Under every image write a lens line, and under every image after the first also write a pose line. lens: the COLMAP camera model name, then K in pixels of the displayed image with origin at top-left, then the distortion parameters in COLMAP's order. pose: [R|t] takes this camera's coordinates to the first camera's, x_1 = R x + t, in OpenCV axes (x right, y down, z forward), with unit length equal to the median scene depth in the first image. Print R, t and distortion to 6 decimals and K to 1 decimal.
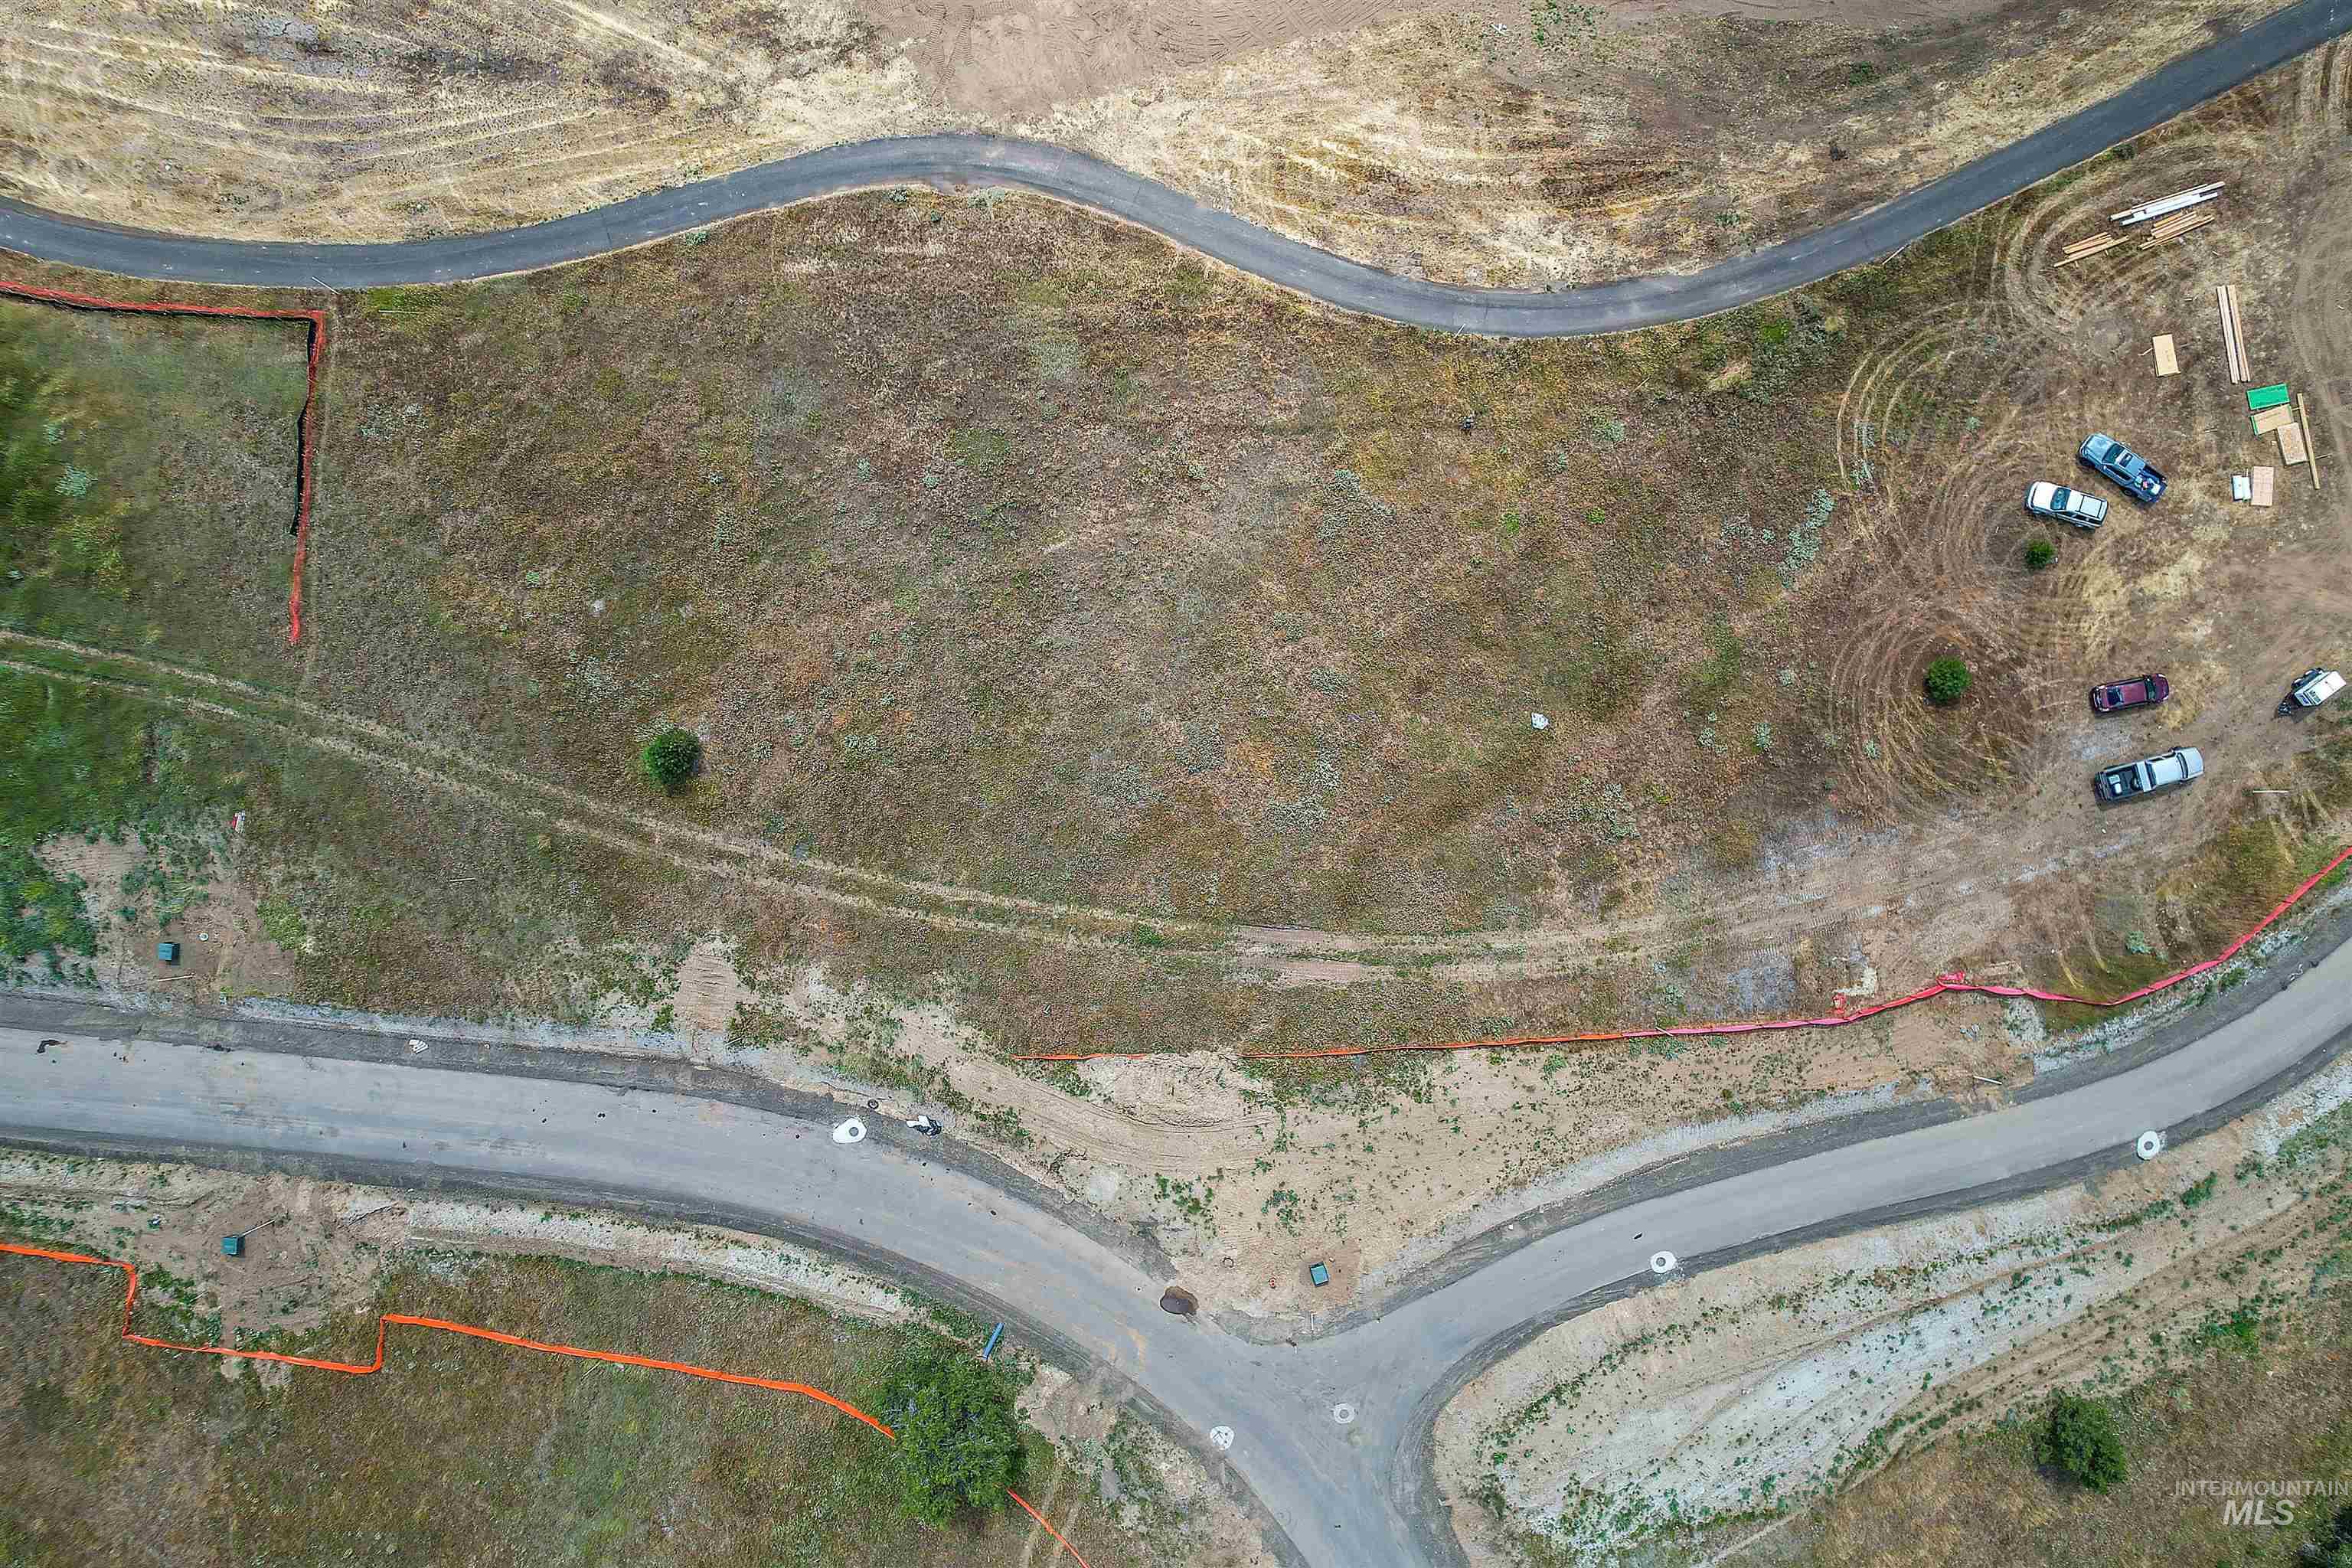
lens RADIAL K [[1540.5, 0, 1174.1], [0, 1540.5, 808.5], [0, 0, 1]] dist [-0.083721, 0.080828]
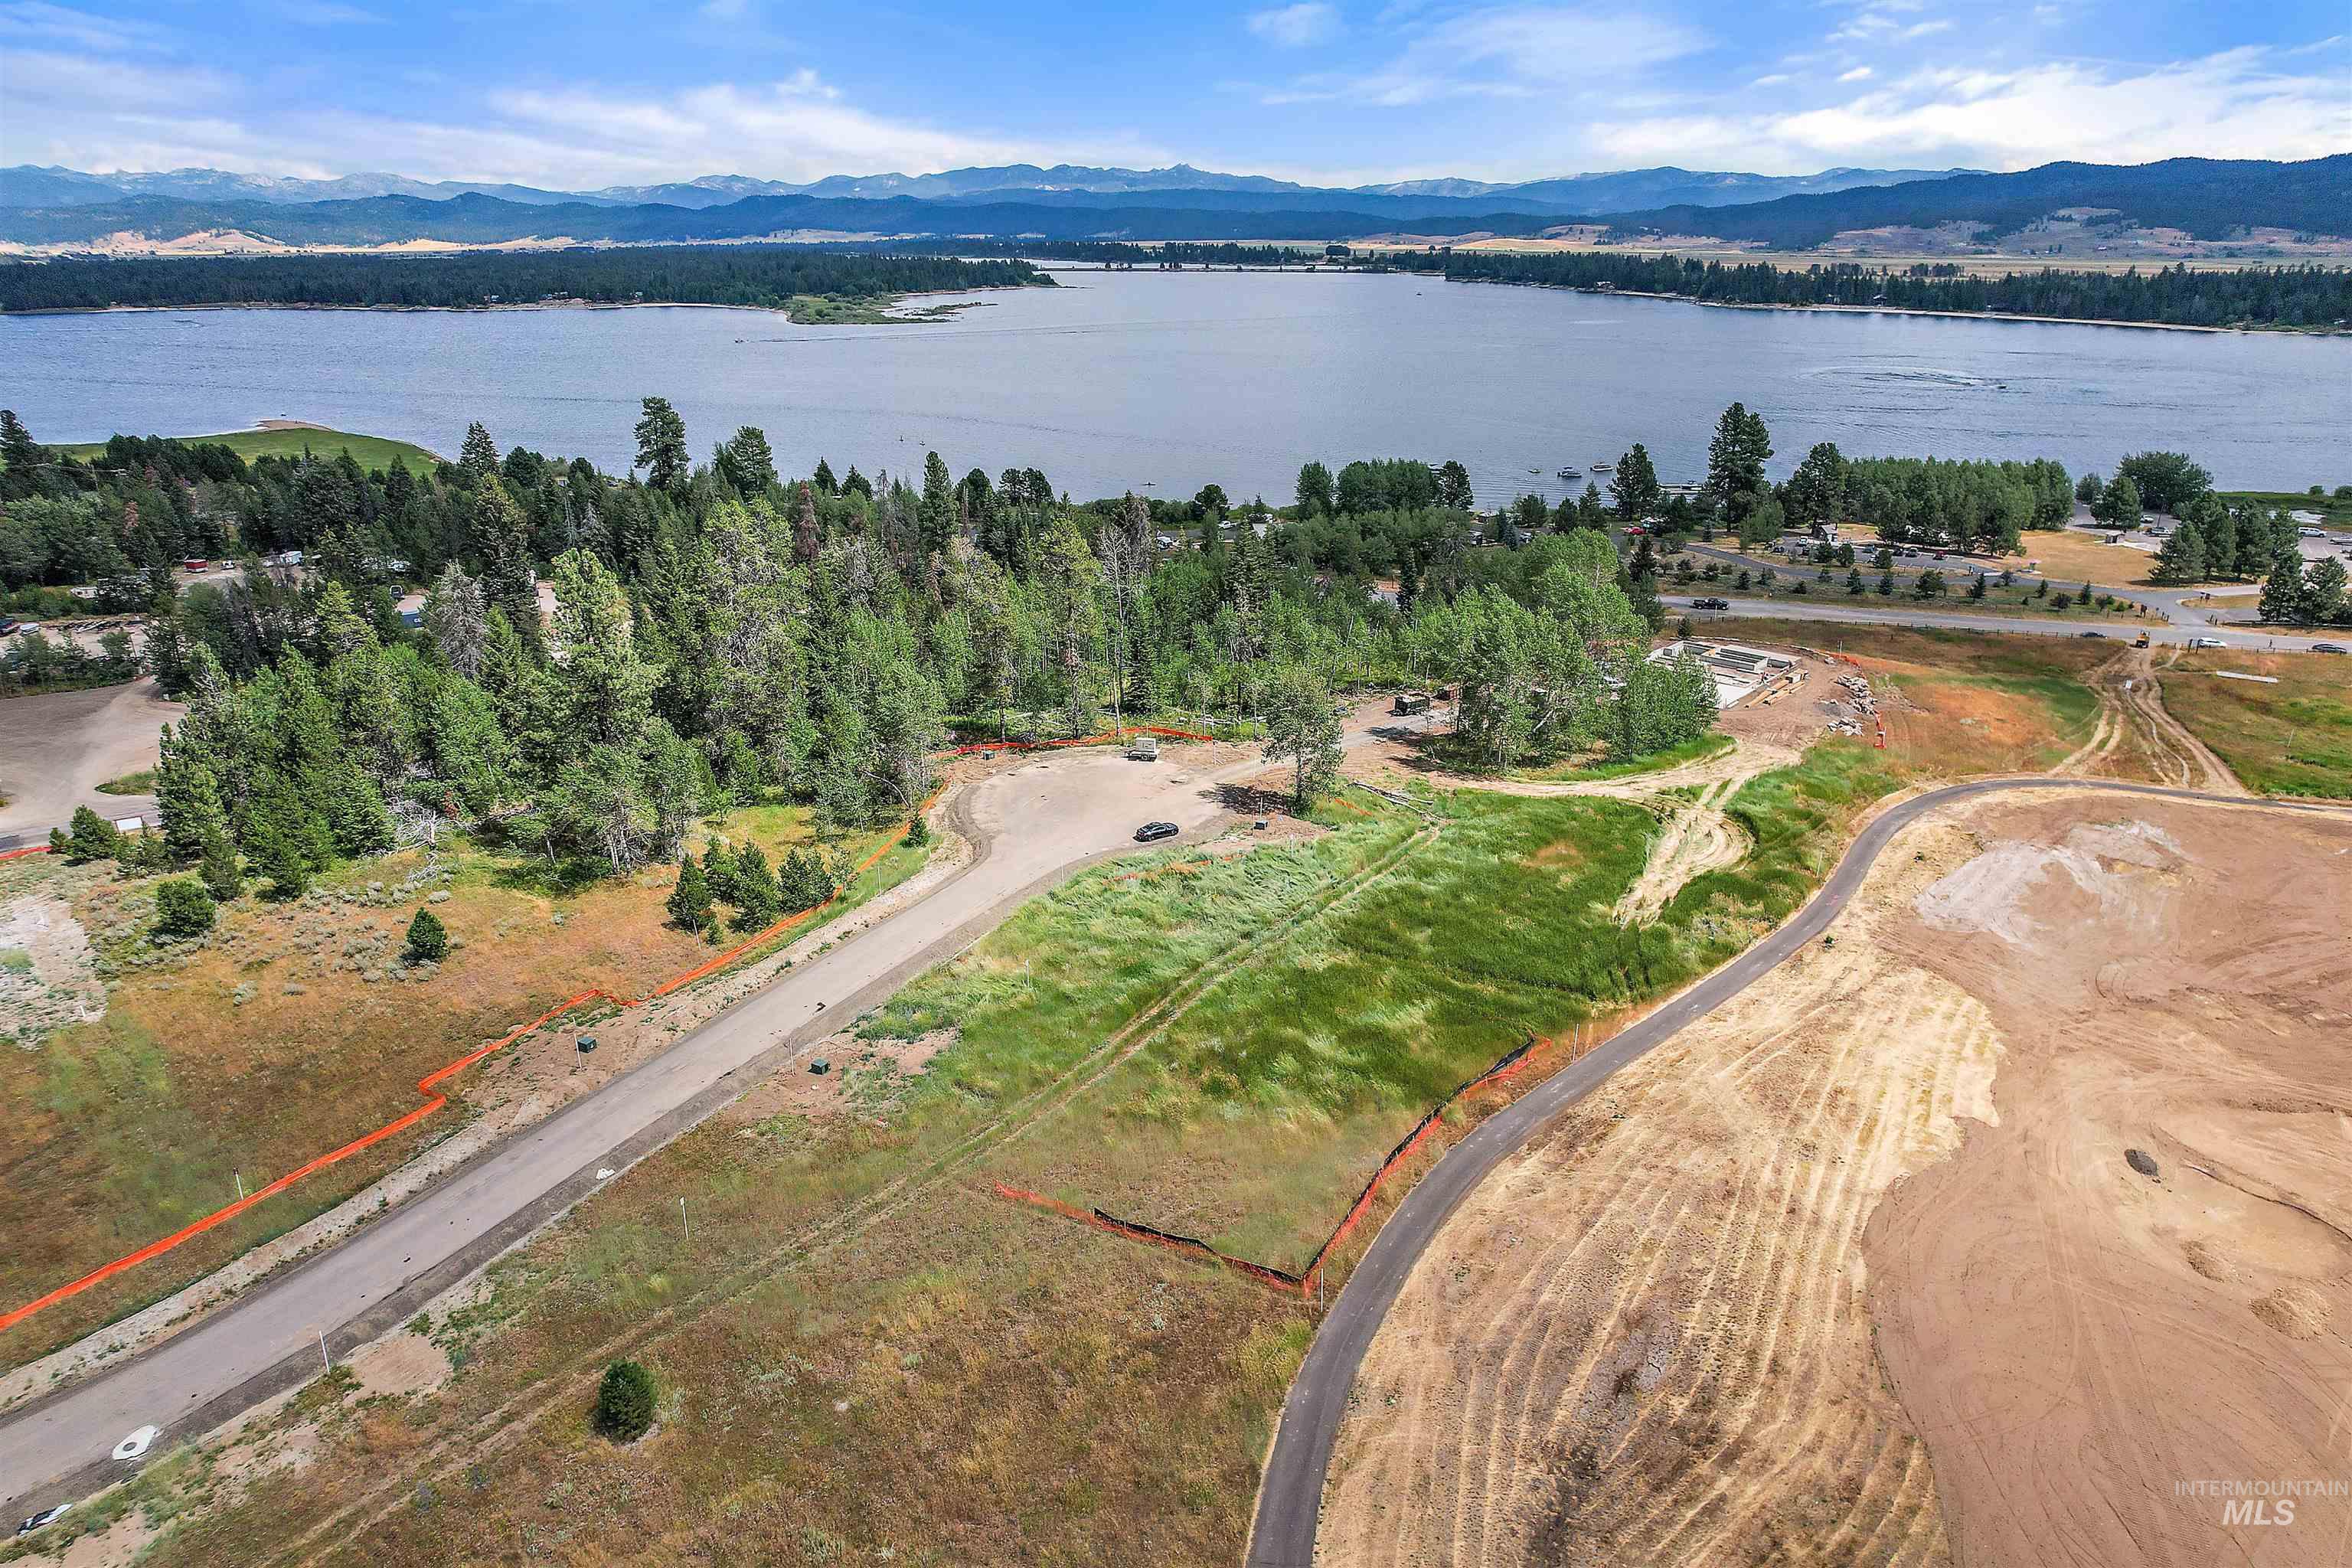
lens RADIAL K [[1500.8, 0, 1174.1], [0, 1500.8, 806.0], [0, 0, 1]] dist [-0.078860, 0.073409]
pose [[-0.404575, 0.339177, -0.849281, 0.115421], [-0.914369, -0.134010, 0.382061, -0.552815], [0.015774, 0.931128, 0.364350, 0.409542]]
